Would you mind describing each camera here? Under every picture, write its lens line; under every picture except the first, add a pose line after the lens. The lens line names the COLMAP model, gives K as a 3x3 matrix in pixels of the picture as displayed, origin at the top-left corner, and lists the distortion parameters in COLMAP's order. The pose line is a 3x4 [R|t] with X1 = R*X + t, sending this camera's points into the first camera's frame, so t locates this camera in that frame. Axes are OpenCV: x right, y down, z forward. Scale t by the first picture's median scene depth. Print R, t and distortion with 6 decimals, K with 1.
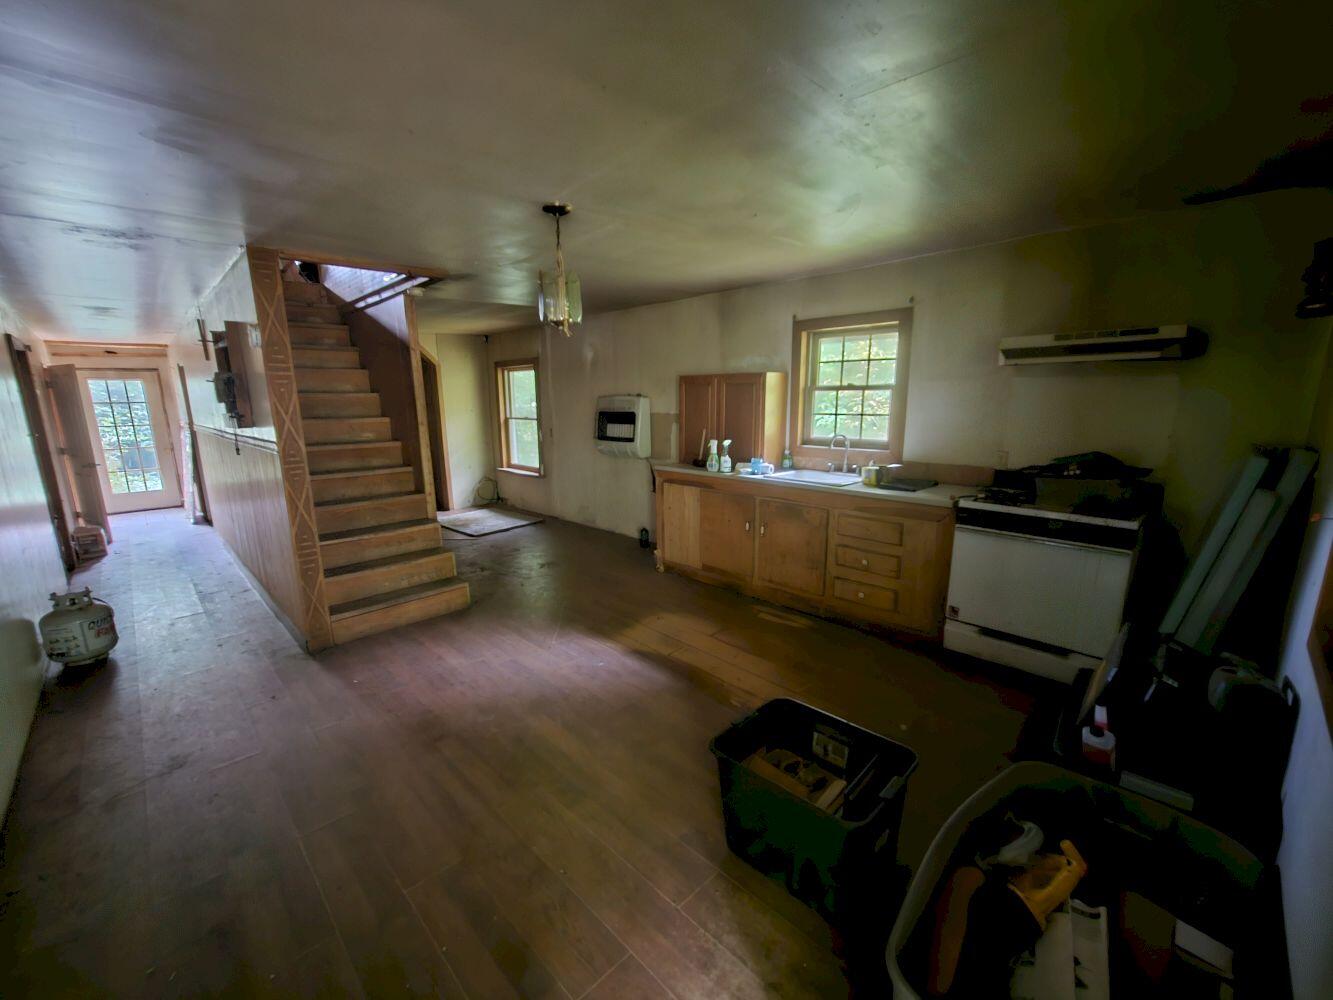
lens RADIAL K [[547.6, 0, 651.1], [0, 547.6, 506.8], [0, 0, 1]] dist [-0.007145, 0.003464]
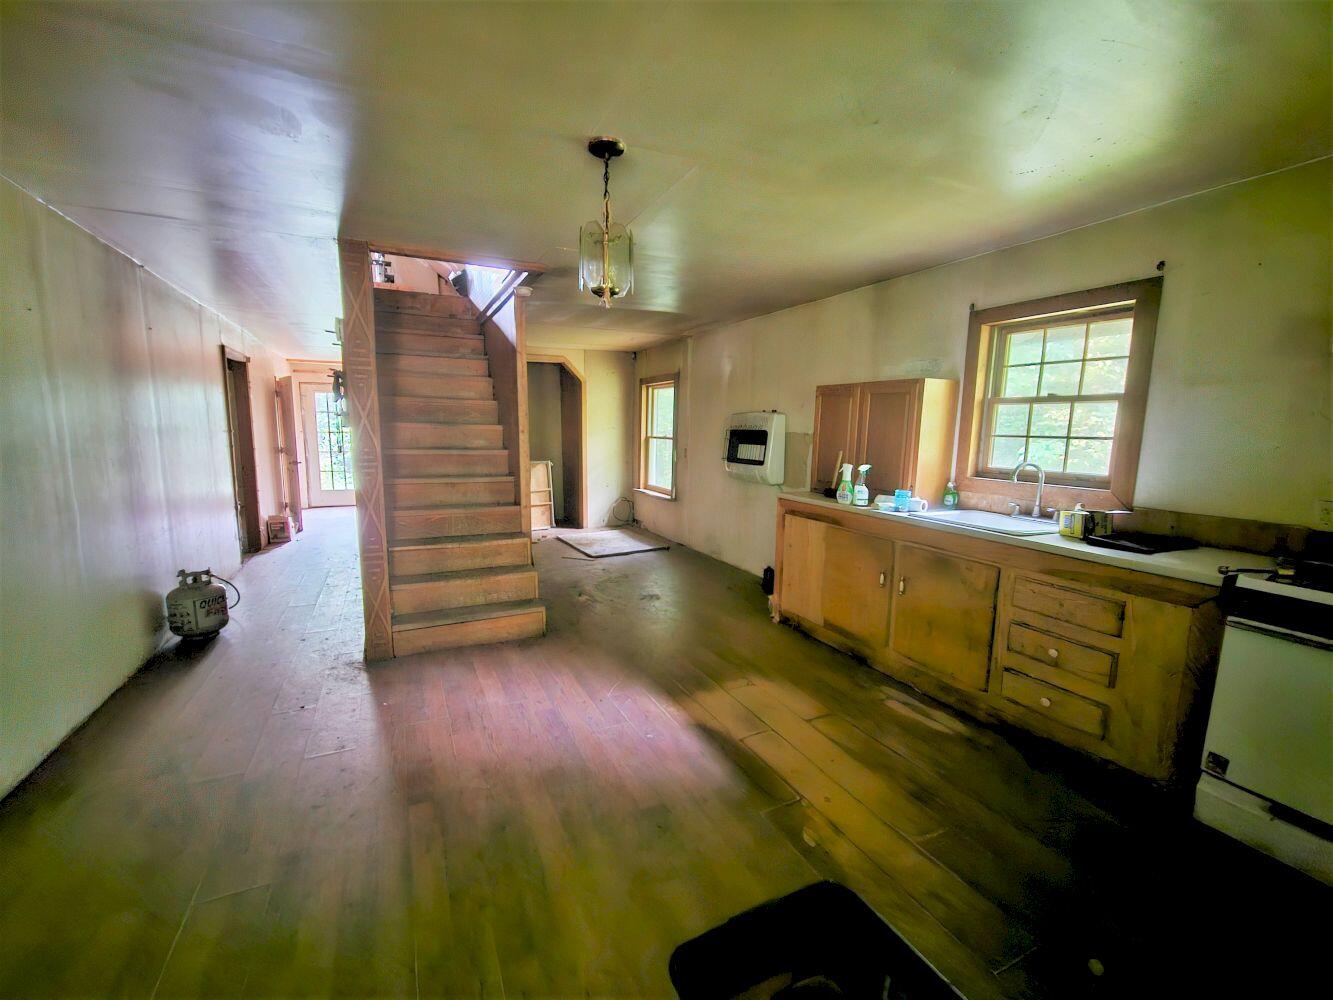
lens RADIAL K [[547.6, 0, 665.3], [0, 547.6, 508.6], [0, 0, 1]] dist [-0.007145, 0.003464]
pose [[0.953271, 0.072972, -0.293172, 0.116052], [-0.088268, 0.995322, -0.039271, -0.005369], [0.288935, 0.063314, 0.955253, 0.208143]]
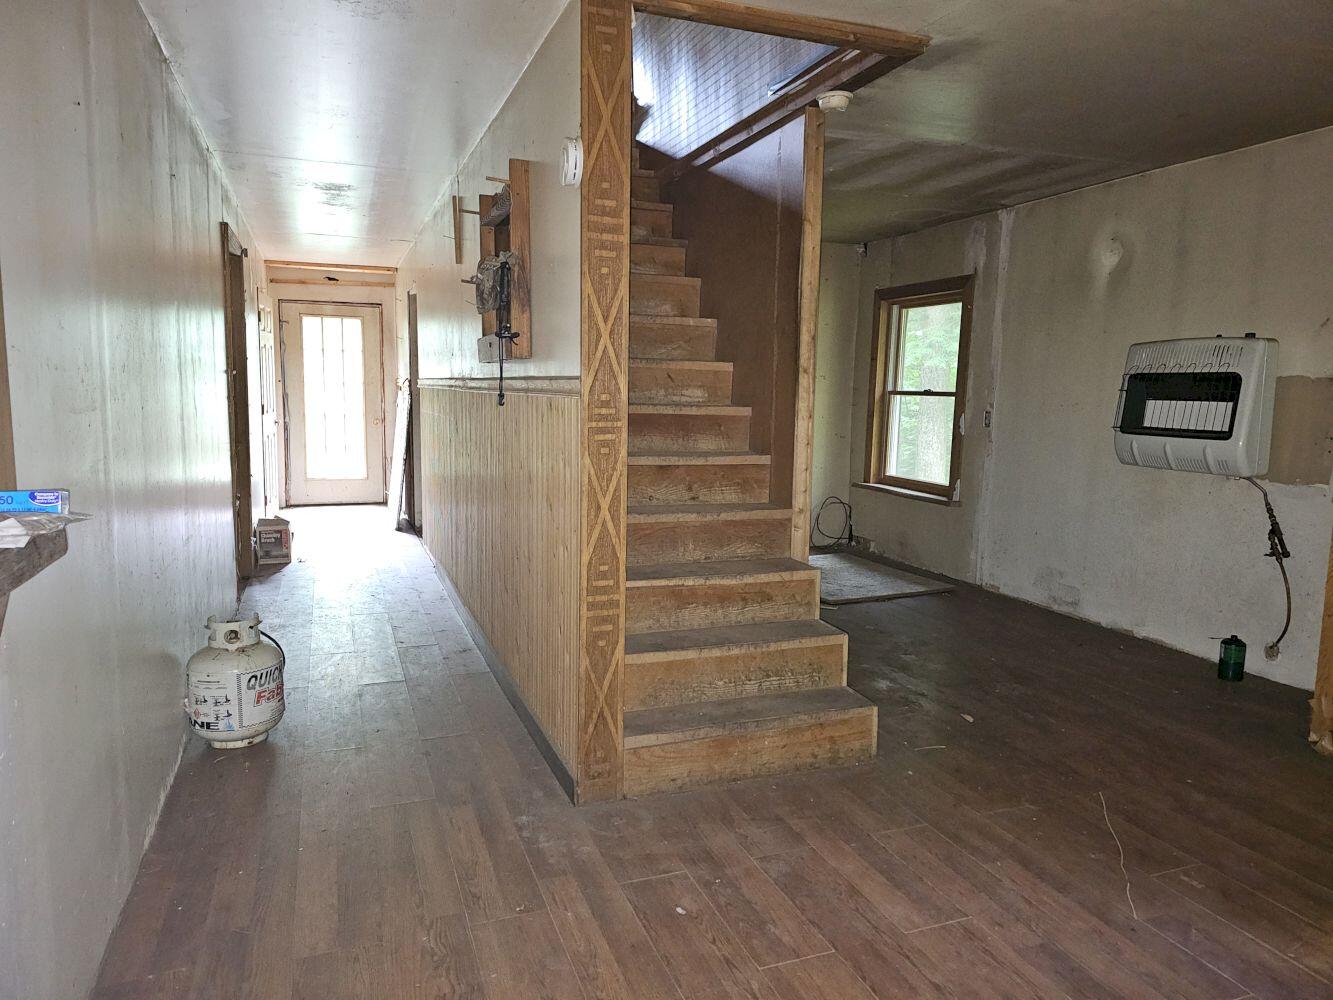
lens RADIAL K [[879.5, 0, 674.1], [0, 879.5, 495.3], [0, 0, 1]] dist [0.039796, -0.005427]
pose [[0.923324, 0.080525, -0.375486, -0.251366], [-0.109123, 0.992478, -0.055491, 0.023326], [0.368193, 0.092211, 0.925166, 0.250867]]
